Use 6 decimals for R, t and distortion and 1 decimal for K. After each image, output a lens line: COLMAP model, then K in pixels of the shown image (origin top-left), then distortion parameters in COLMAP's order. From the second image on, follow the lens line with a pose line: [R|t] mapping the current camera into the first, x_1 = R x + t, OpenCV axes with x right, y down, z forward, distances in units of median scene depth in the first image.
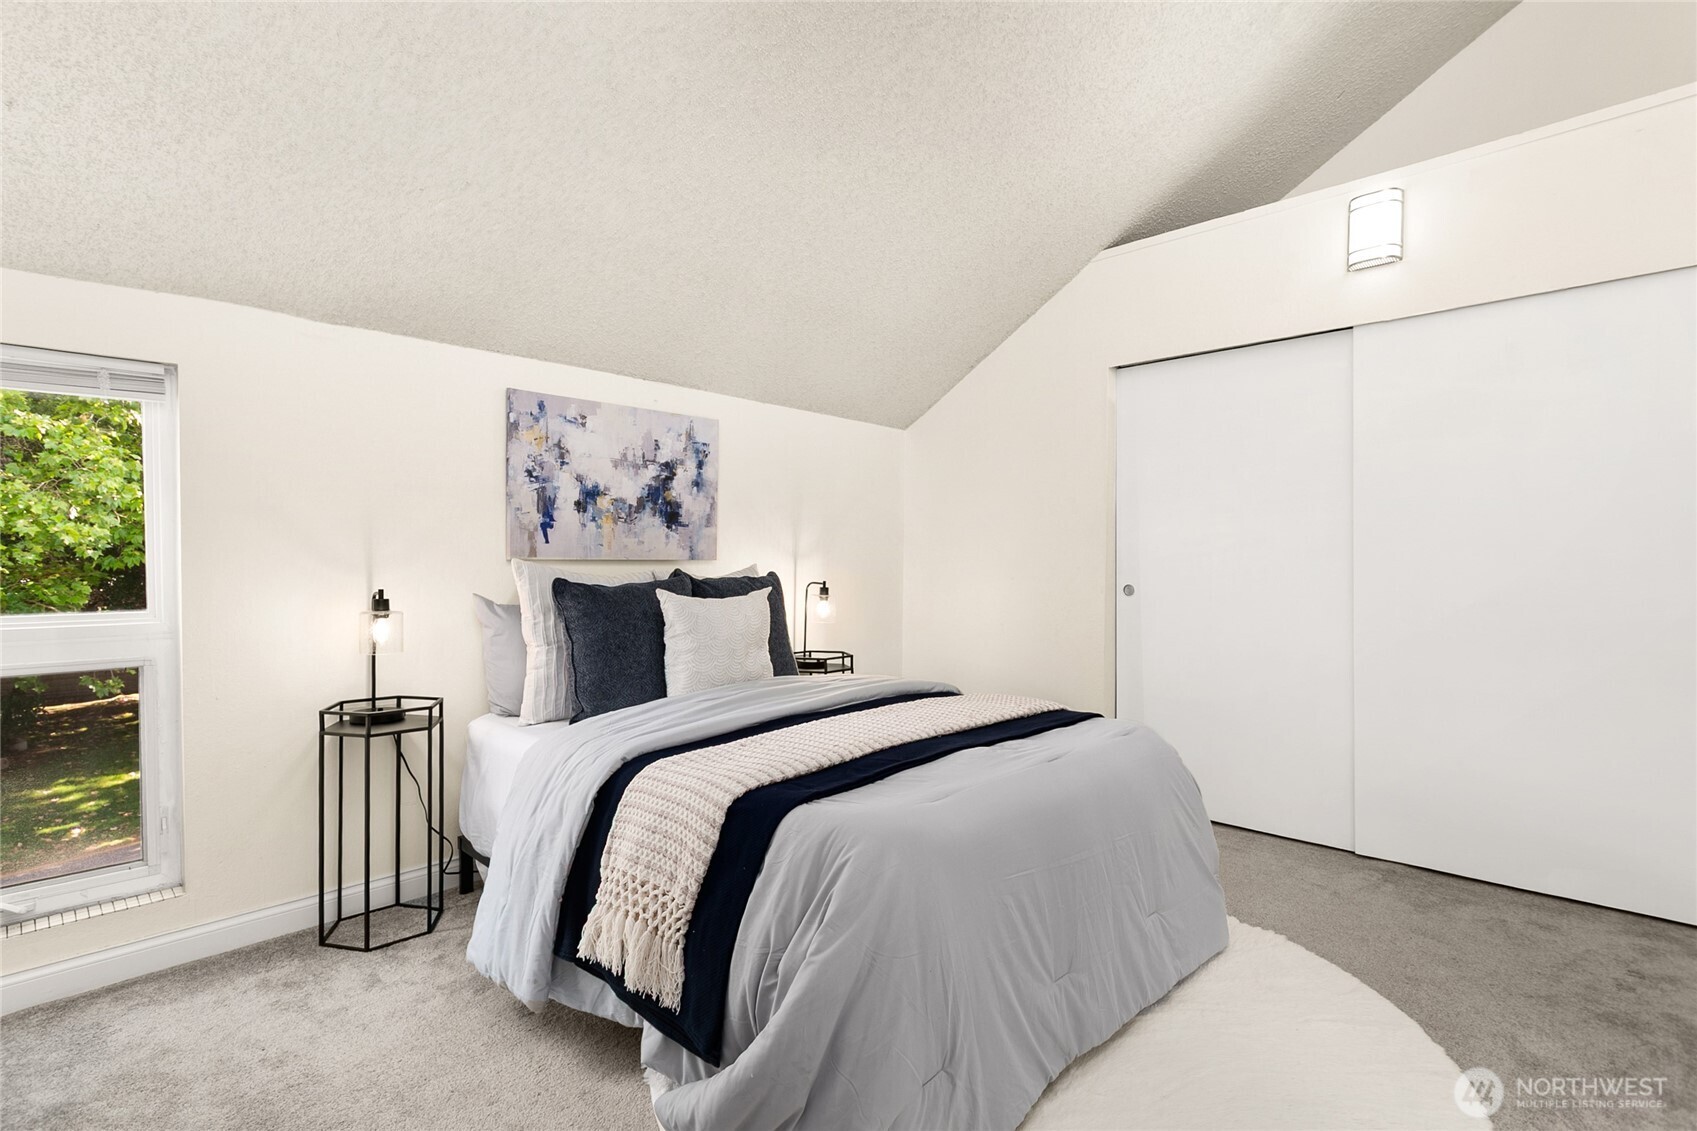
lens RADIAL K [[814.6, 0, 847.3], [0, 814.6, 553.7], [0, 0, 1]] dist [-0.006093, 0.000222]
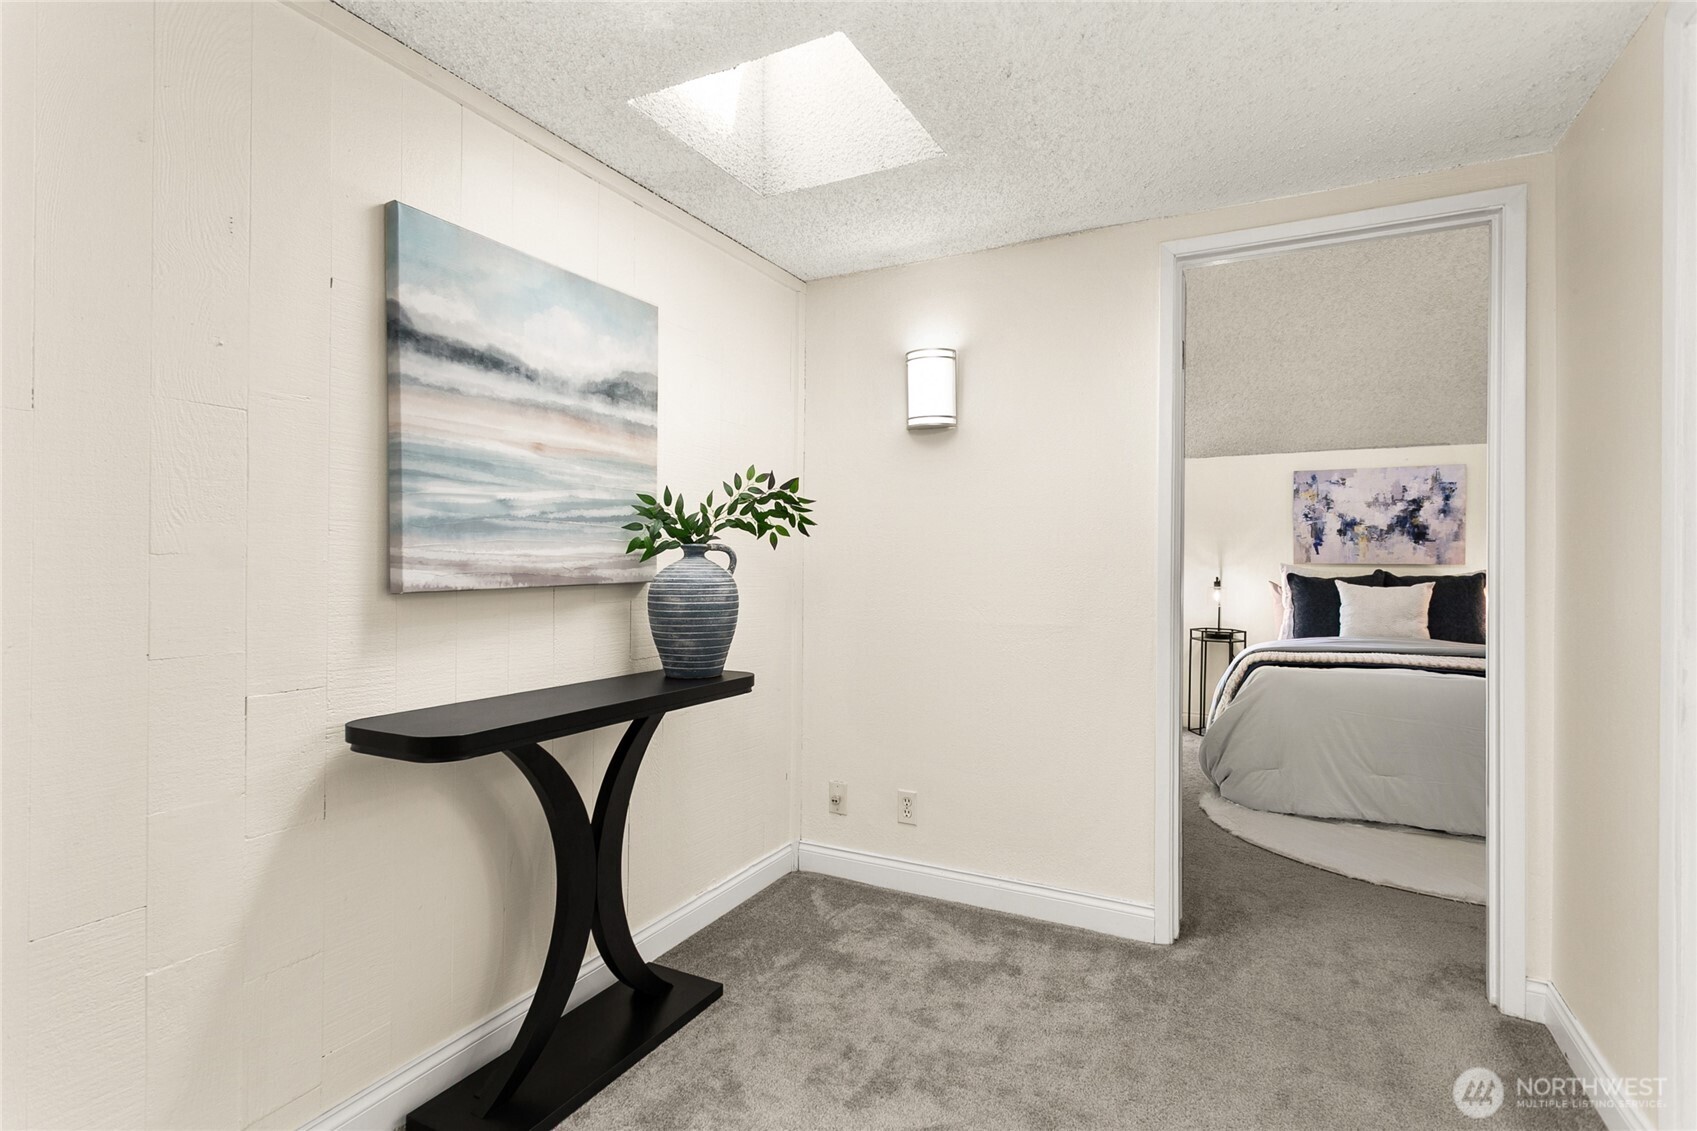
lens RADIAL K [[814.6, 0, 851.1], [0, 814.6, 563.6], [0, 0, 1]] dist [-0.006093, 0.000222]
pose [[0.261889, 0.000390, -0.965098, 0.999500], [-0.001076, 0.999999, 0.000113, 0.007723], [0.965097, 0.001009, 0.261889, -0.413958]]
